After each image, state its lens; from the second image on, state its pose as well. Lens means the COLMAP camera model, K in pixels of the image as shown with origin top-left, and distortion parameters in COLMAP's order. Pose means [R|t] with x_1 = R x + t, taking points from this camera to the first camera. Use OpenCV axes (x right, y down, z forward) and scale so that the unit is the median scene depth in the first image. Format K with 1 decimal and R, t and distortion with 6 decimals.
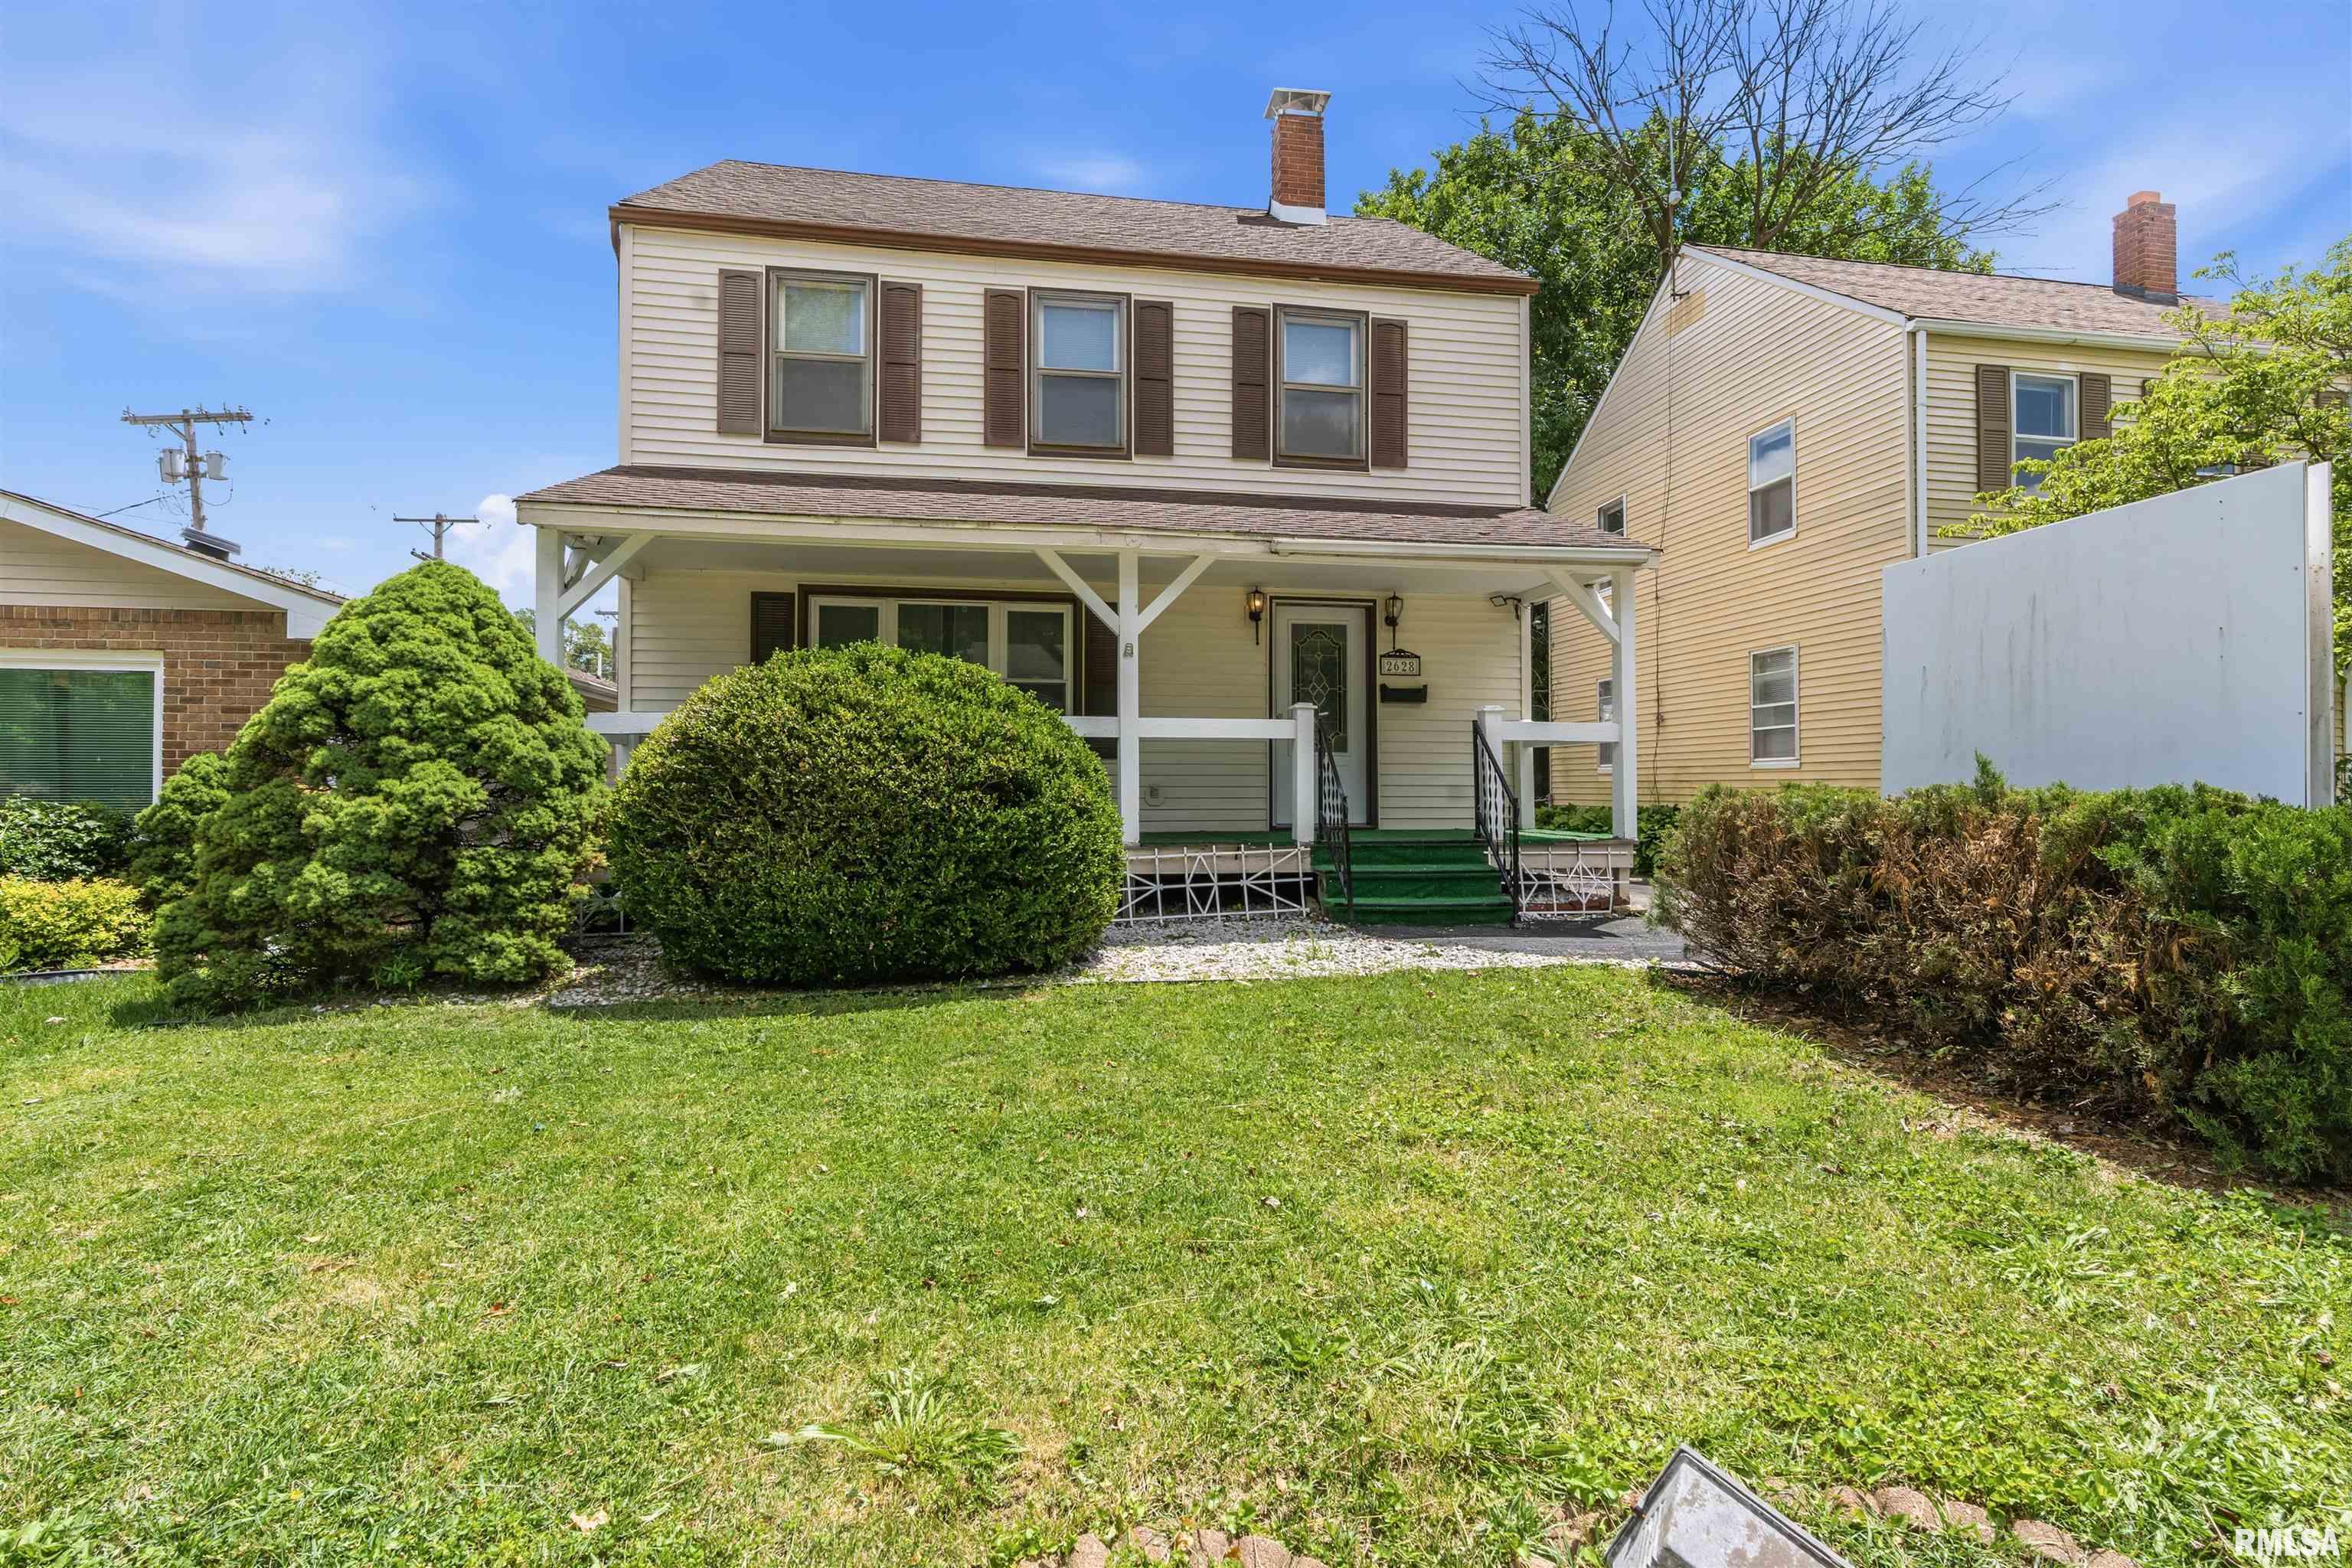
lens RADIAL K [[1125.1, 0, 1116.7], [0, 1125.1, 786.6], [0, 0, 1]] dist [-0.012061, 0.005301]
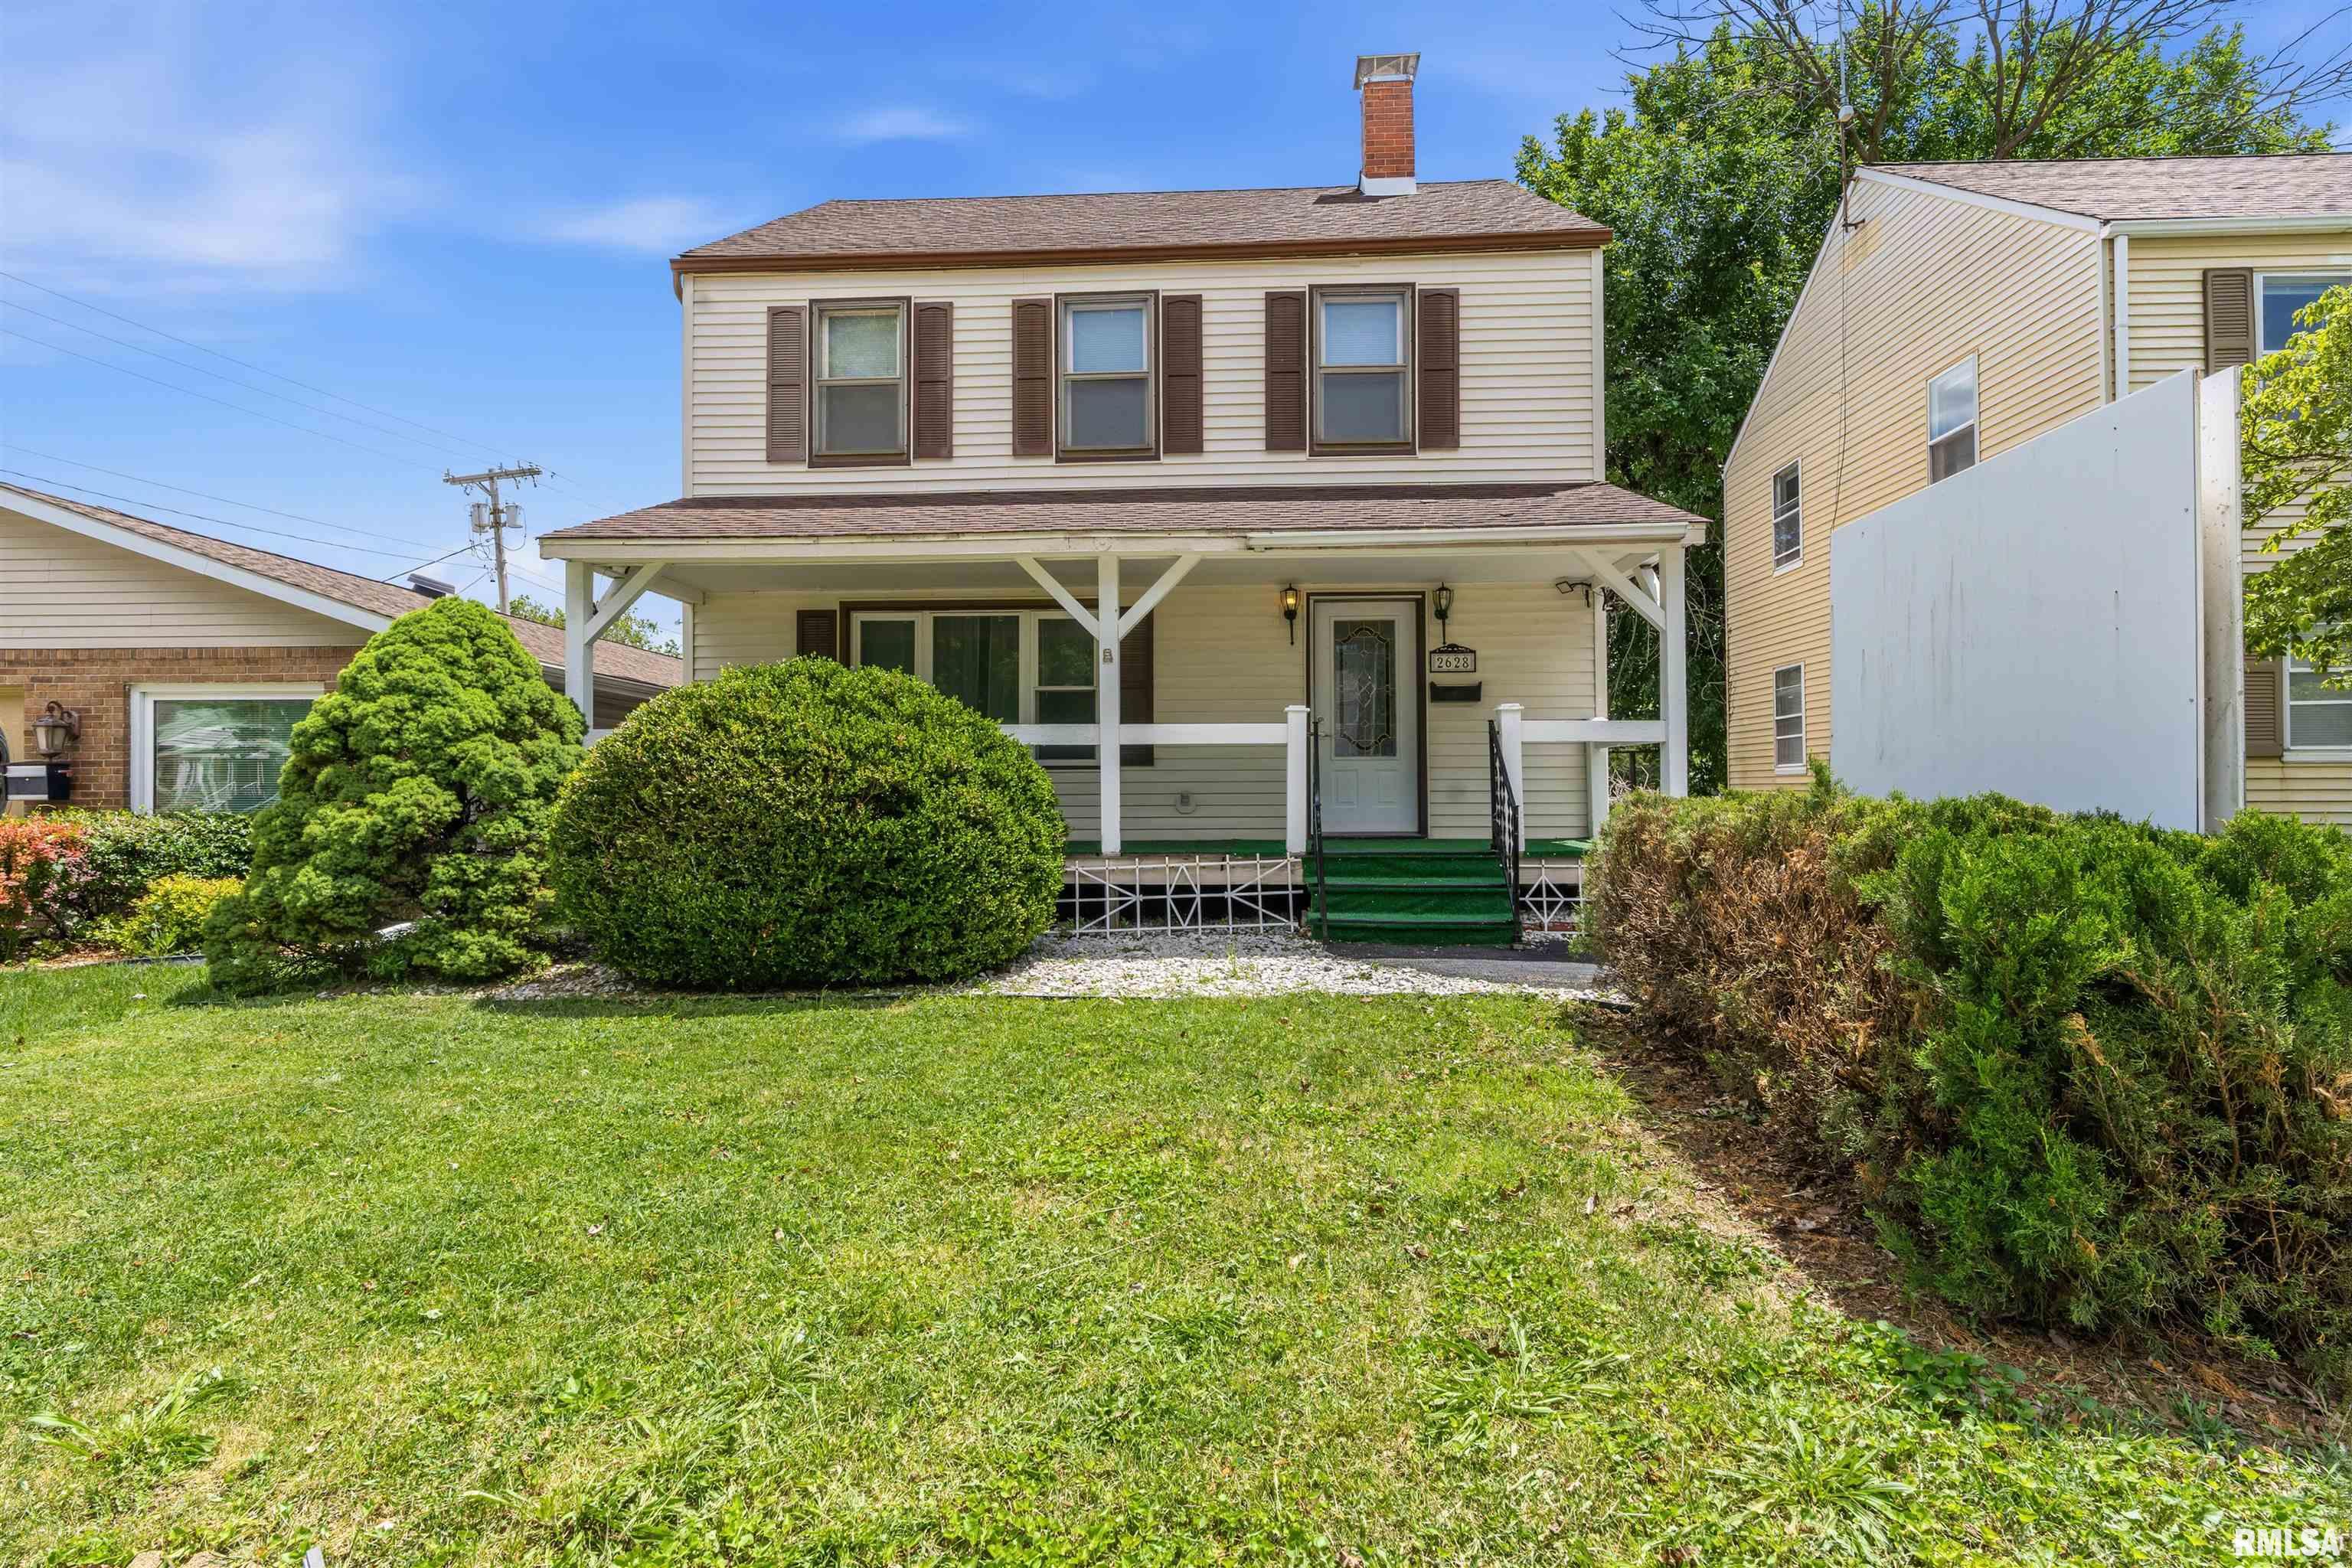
lens RADIAL K [[1125.1, 0, 1170.6], [0, 1125.1, 791.7], [0, 0, 1]] dist [-0.012061, 0.005301]
pose [[0.975814, -0.004847, -0.218551, 0.248902], [0.005367, 0.999984, 0.001783, -0.003864], [0.218538, -0.002913, 0.975824, 0.049388]]
